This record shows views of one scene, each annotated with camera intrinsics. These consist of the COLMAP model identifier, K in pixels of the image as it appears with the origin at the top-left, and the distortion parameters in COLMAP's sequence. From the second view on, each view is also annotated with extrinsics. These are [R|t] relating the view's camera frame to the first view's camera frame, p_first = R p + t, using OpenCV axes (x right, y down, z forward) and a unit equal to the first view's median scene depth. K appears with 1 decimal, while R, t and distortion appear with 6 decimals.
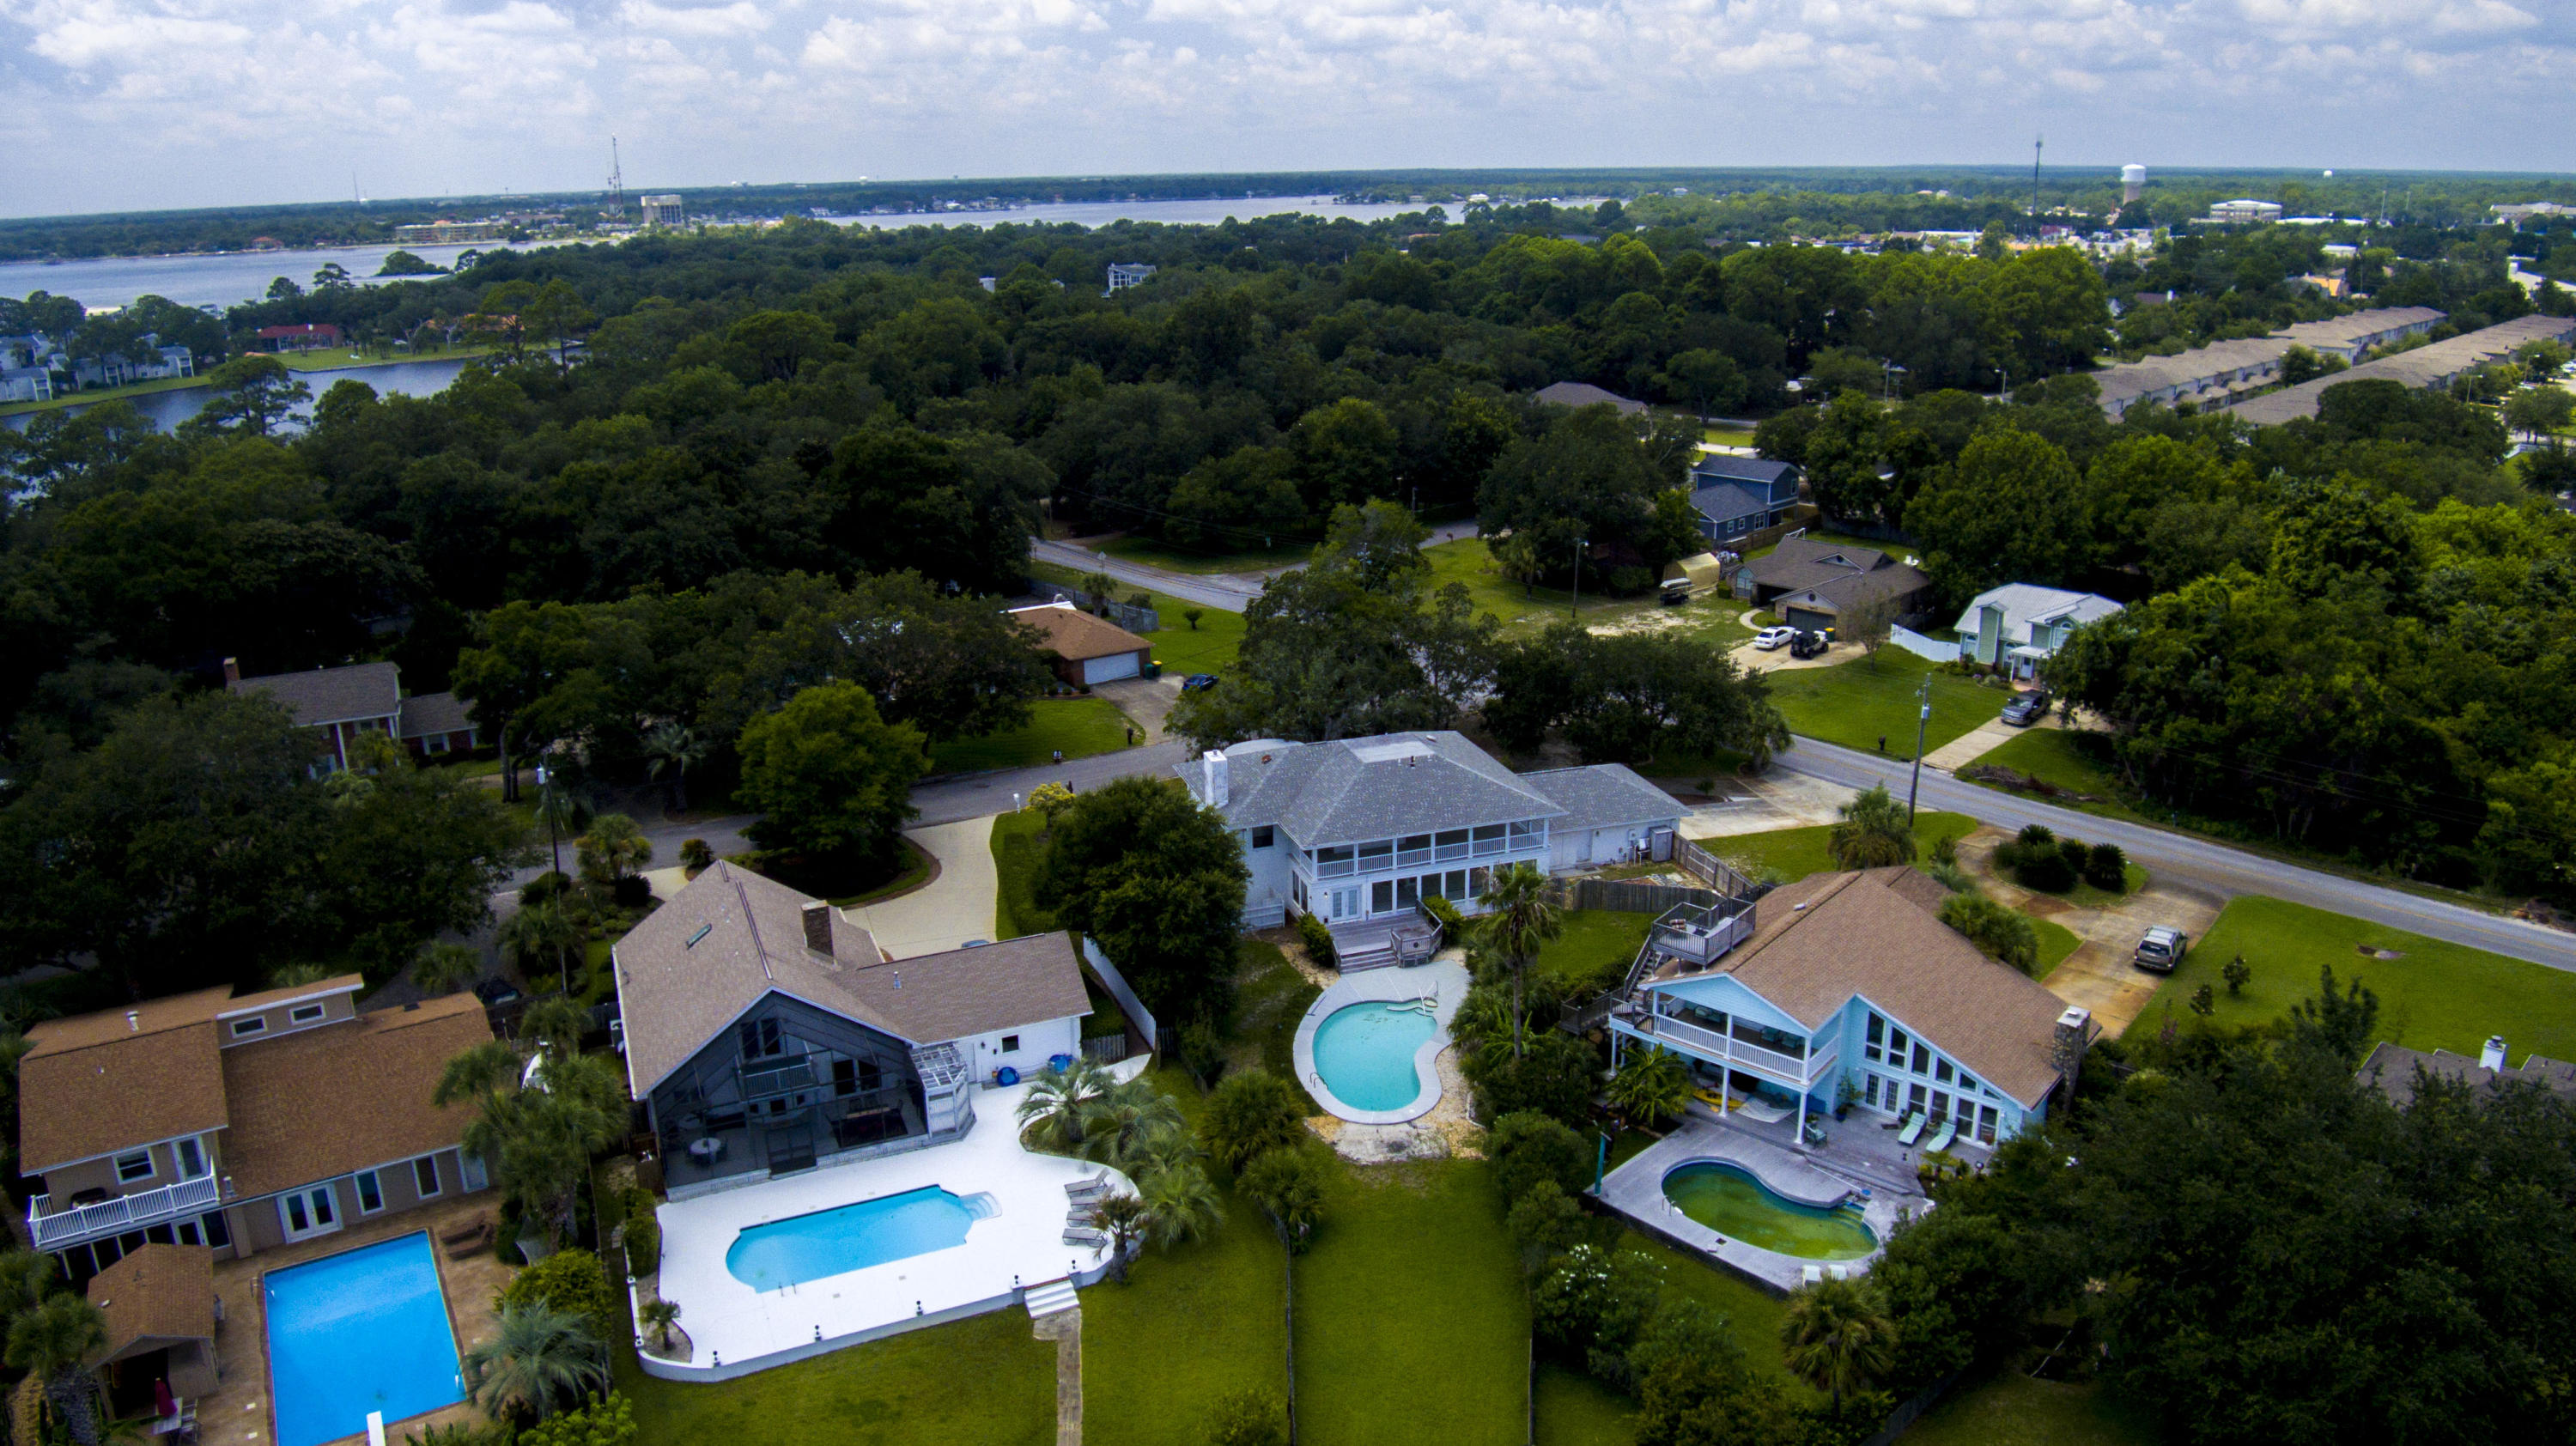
lens RADIAL K [[1753.0, 0, 1304.8], [0, 1753.0, 688.3], [0, 0, 1]] dist [-0.090048, 0.018396]
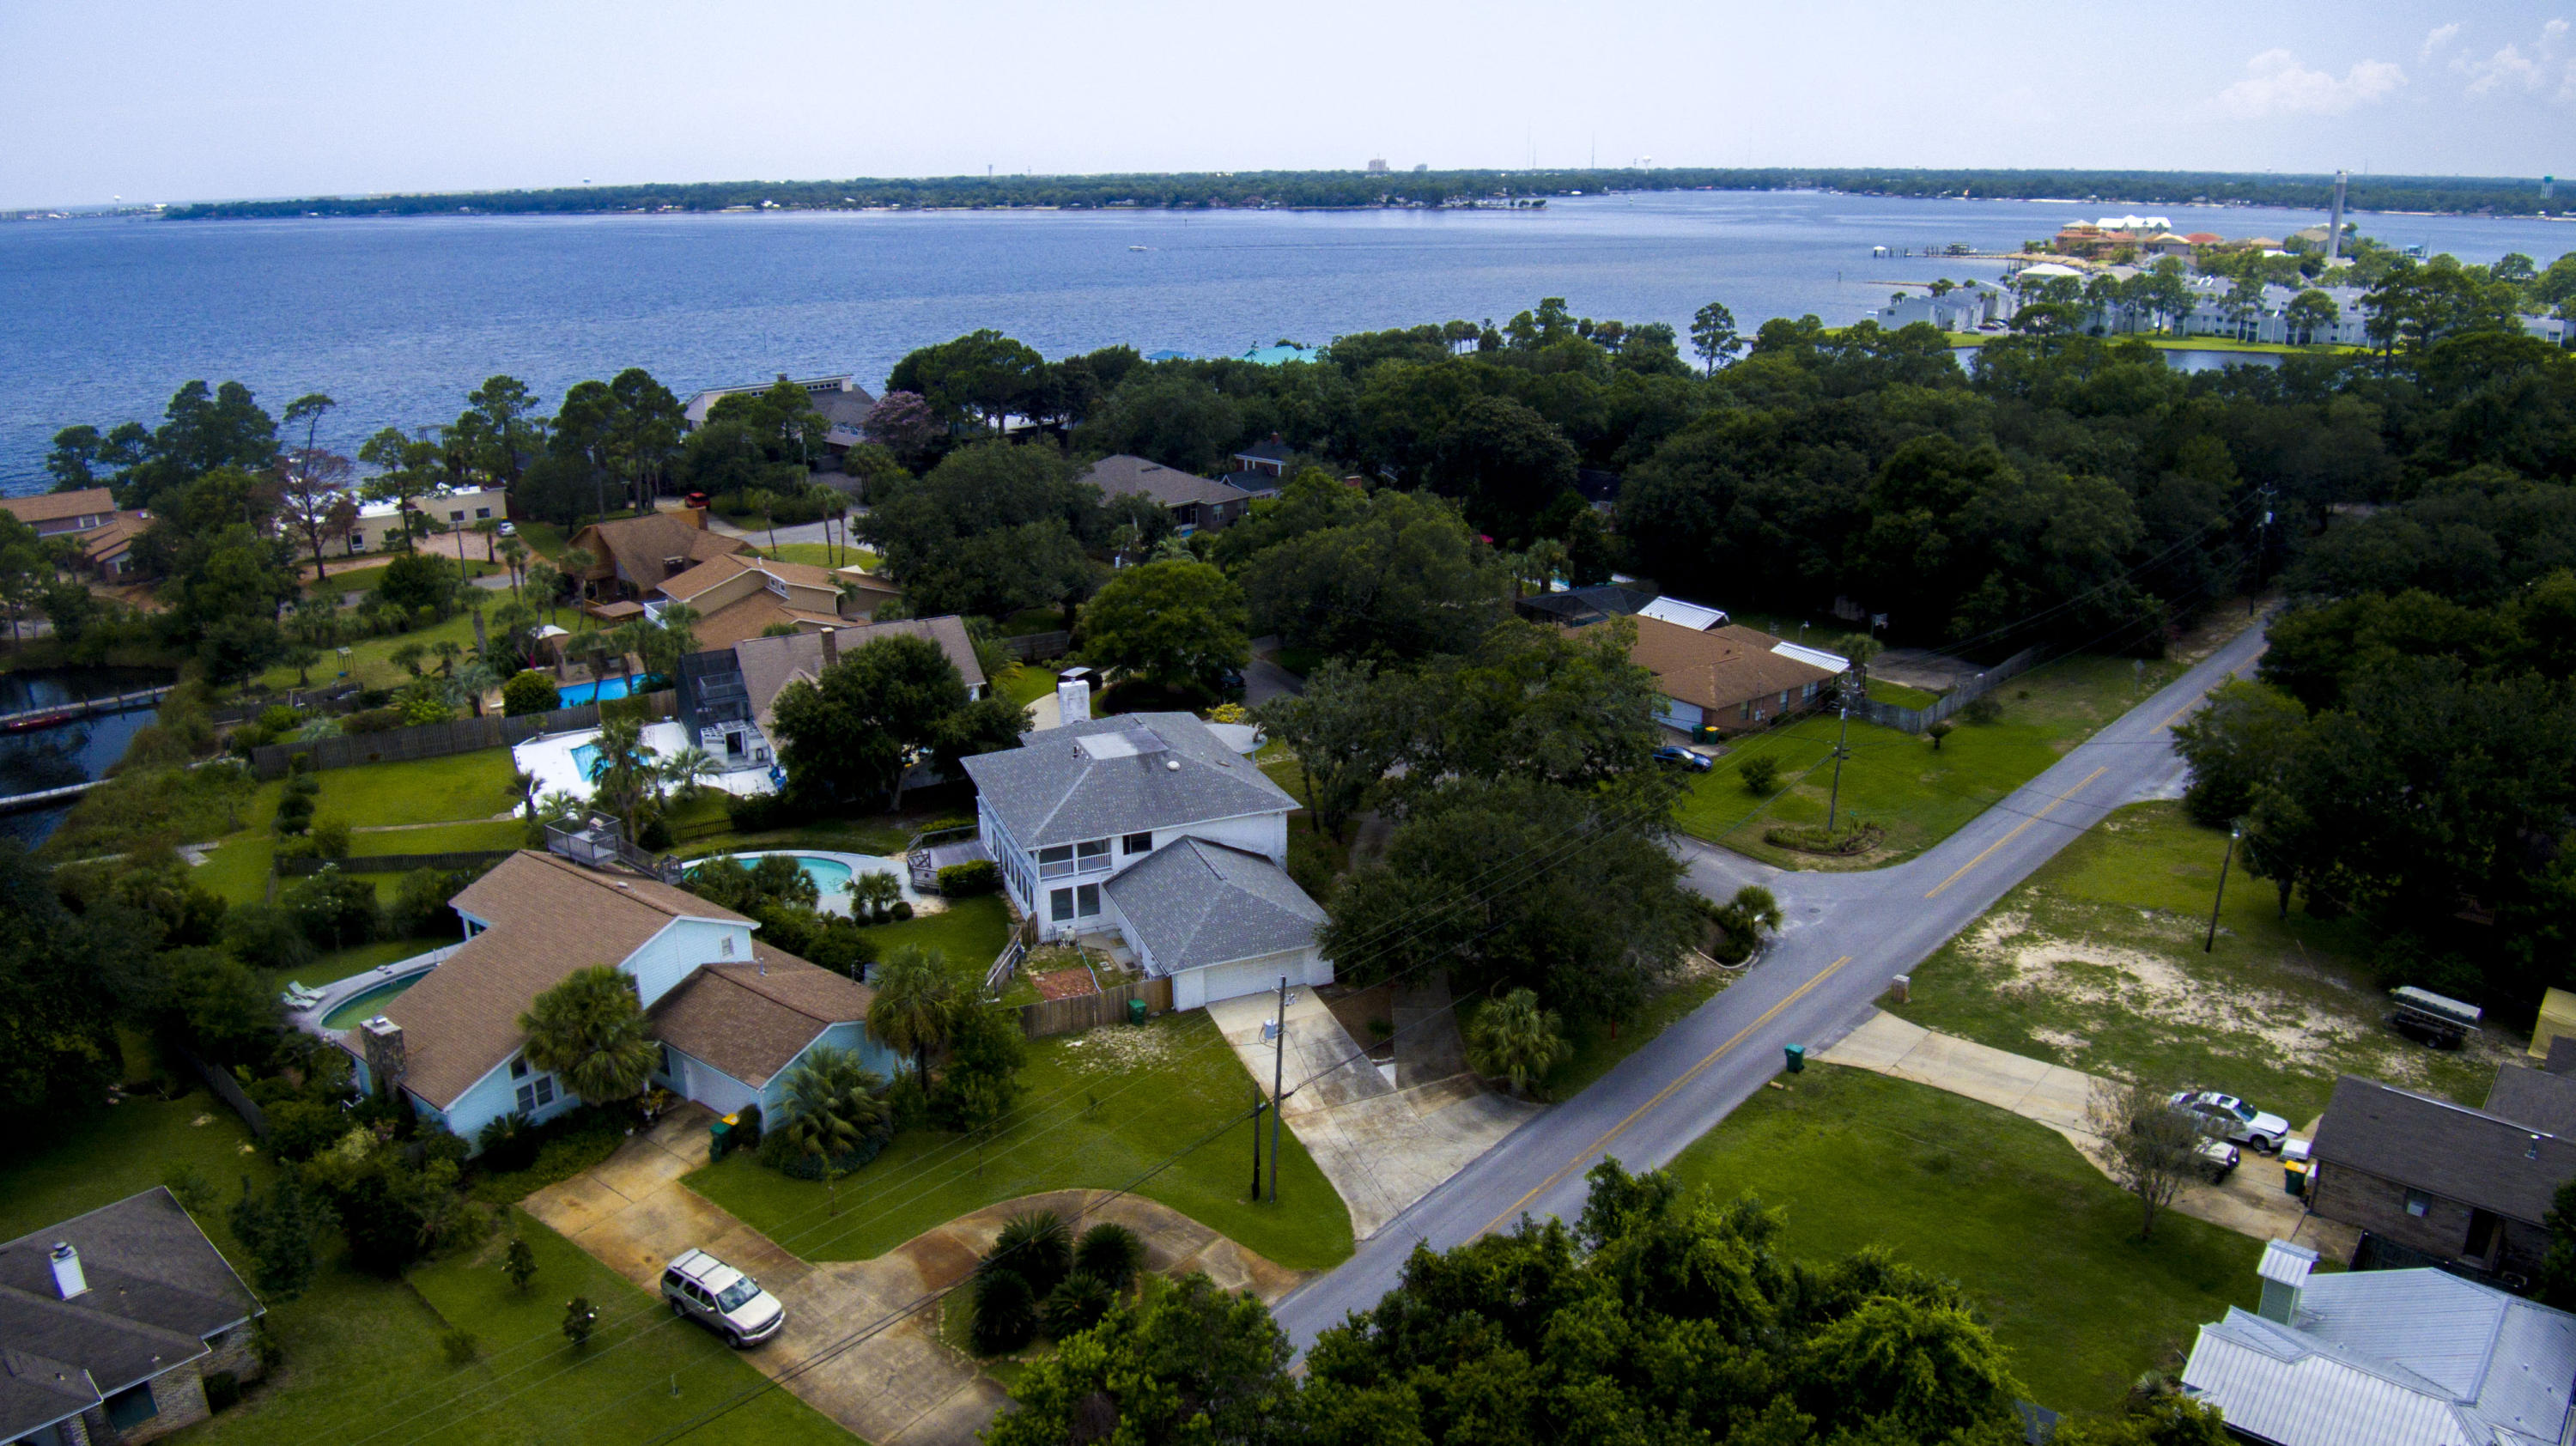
lens RADIAL K [[1753.0, 0, 1304.8], [0, 1753.0, 688.3], [0, 0, 1]] dist [-0.090048, 0.018396]
pose [[0.065741, 0.301259, -0.951273, 0.687414], [-0.276574, 0.921485, 0.272712, -0.204467], [0.958741, 0.245170, 0.143900, 0.668358]]
